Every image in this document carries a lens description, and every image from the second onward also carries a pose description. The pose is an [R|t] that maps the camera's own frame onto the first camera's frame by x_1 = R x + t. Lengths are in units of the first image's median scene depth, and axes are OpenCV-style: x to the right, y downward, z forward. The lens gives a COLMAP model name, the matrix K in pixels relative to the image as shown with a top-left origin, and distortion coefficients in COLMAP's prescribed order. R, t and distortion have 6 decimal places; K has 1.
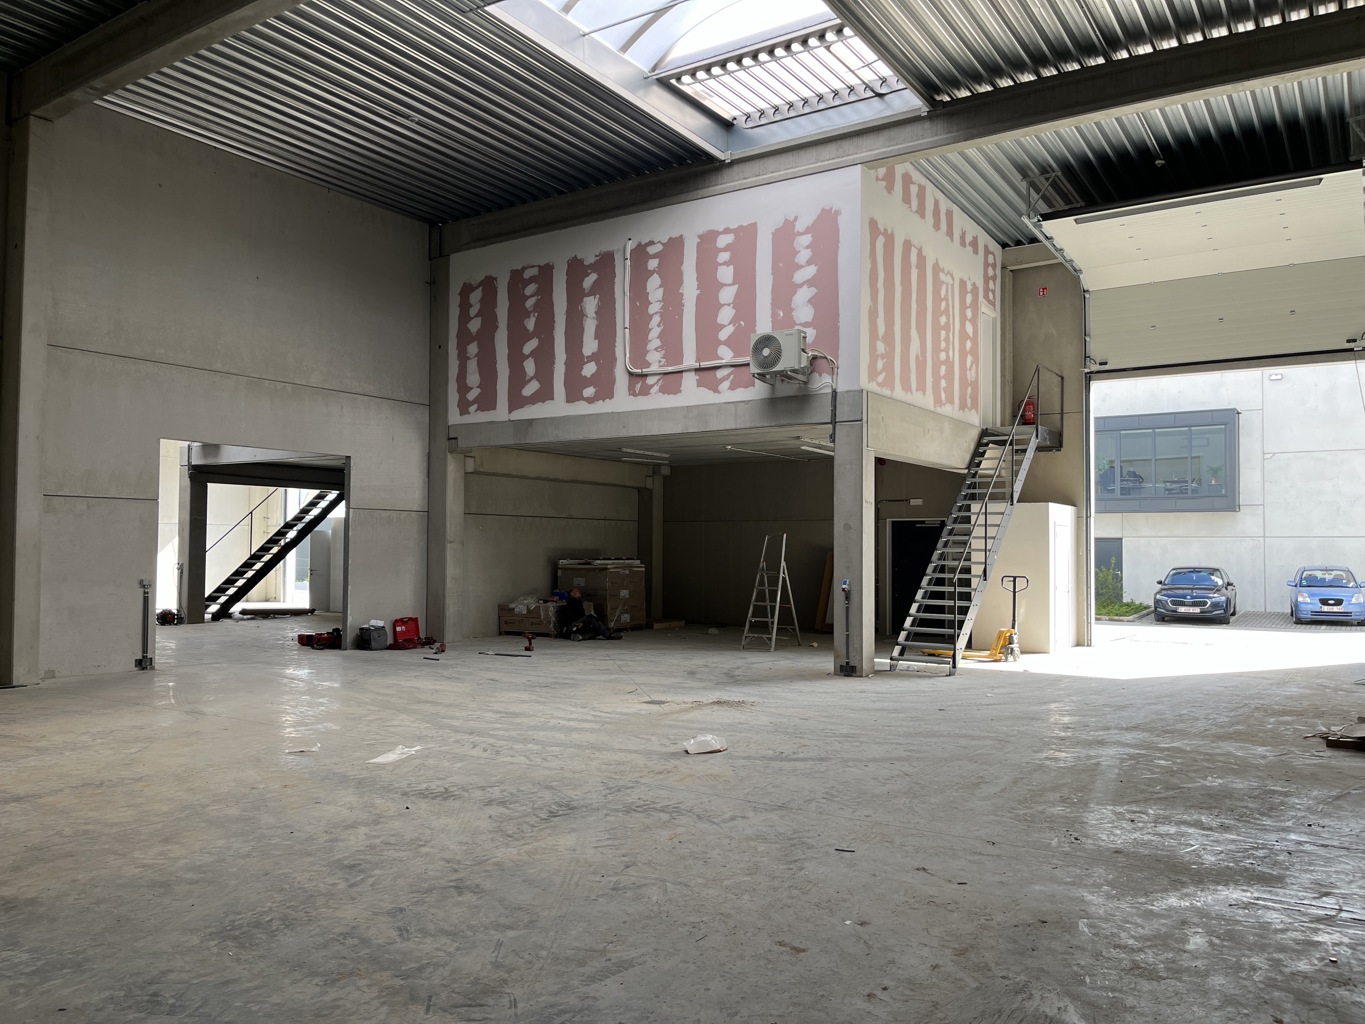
lens RADIAL K [[1035.4, 0, 690.1], [0, 1035.4, 519.9], [0, 0, 1]] dist [0.054589, -0.048424]
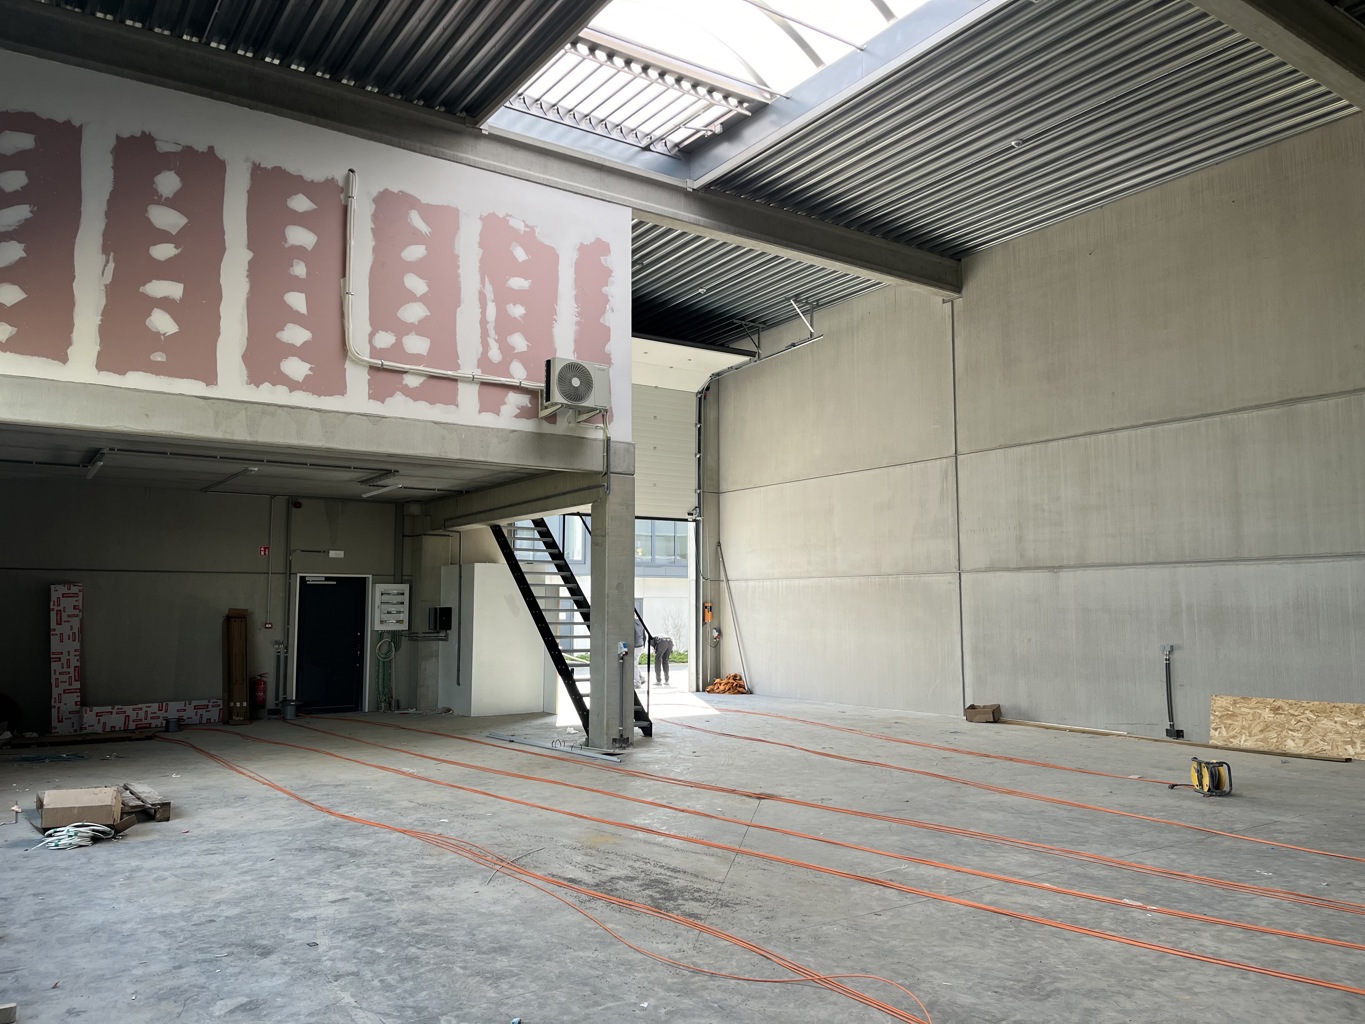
lens RADIAL K [[1035.4, 0, 684.8], [0, 1035.4, 515.7], [0, 0, 1]] dist [0.054589, -0.048424]
pose [[0.367346, 0.080053, 0.926633, -0.528814], [-0.021948, 0.996758, -0.077410, 0.010545], [-0.929825, 0.008099, 0.367912, 0.460349]]
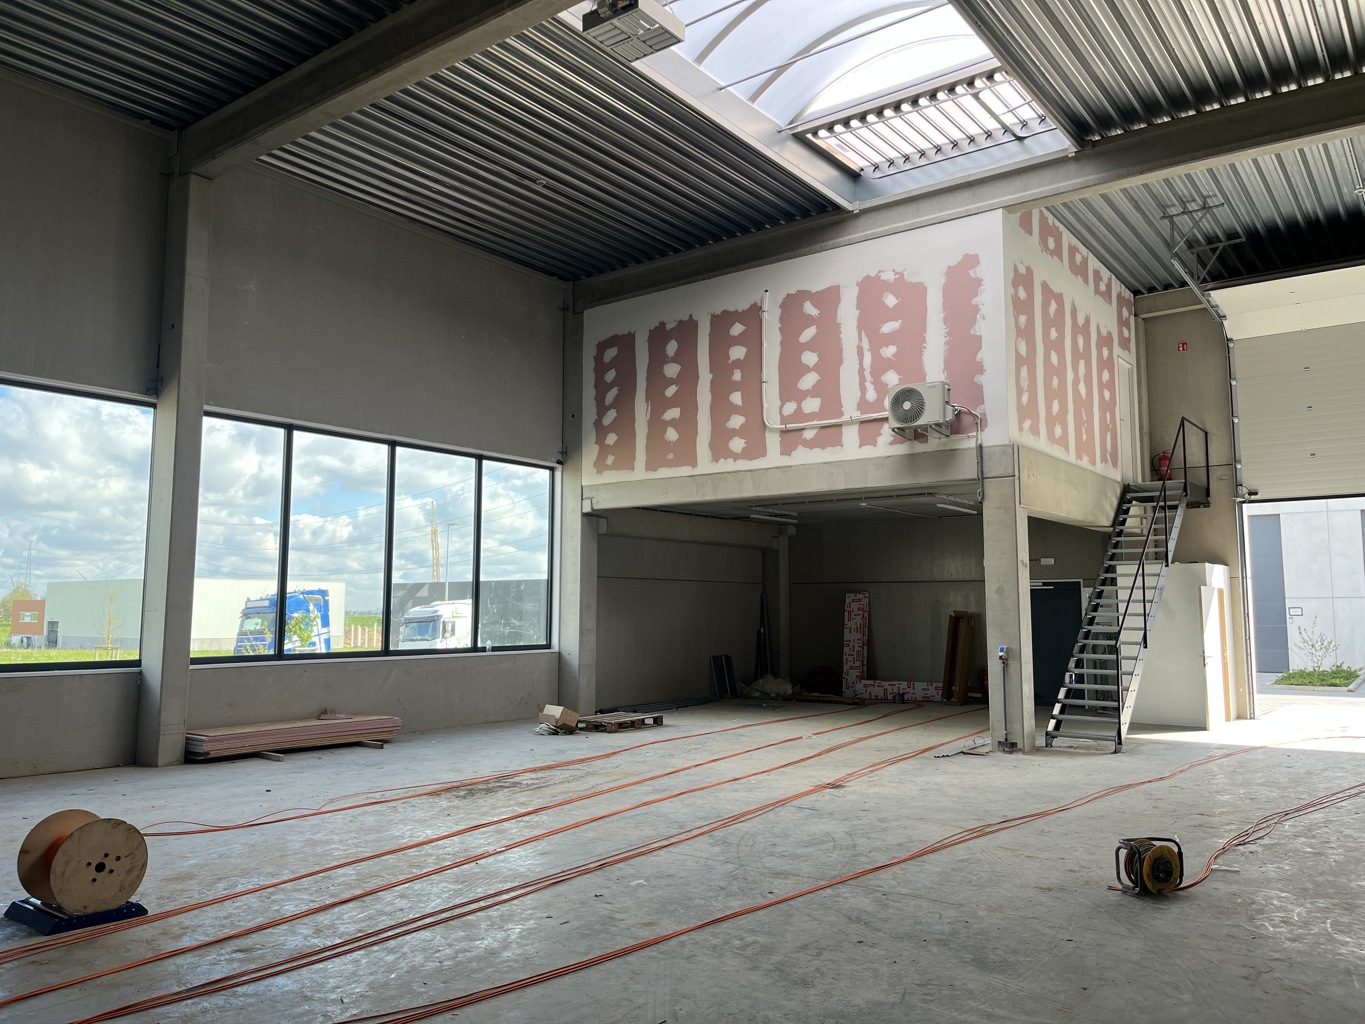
lens RADIAL K [[1035.4, 0, 681.8], [0, 1035.4, 510.2], [0, 0, 1]] dist [0.054589, -0.048424]
pose [[0.997884, -0.009770, -0.064286, -0.067839], [0.005248, 0.997524, -0.070132, -0.000624], [0.064812, 0.069646, 0.995464, 0.045721]]
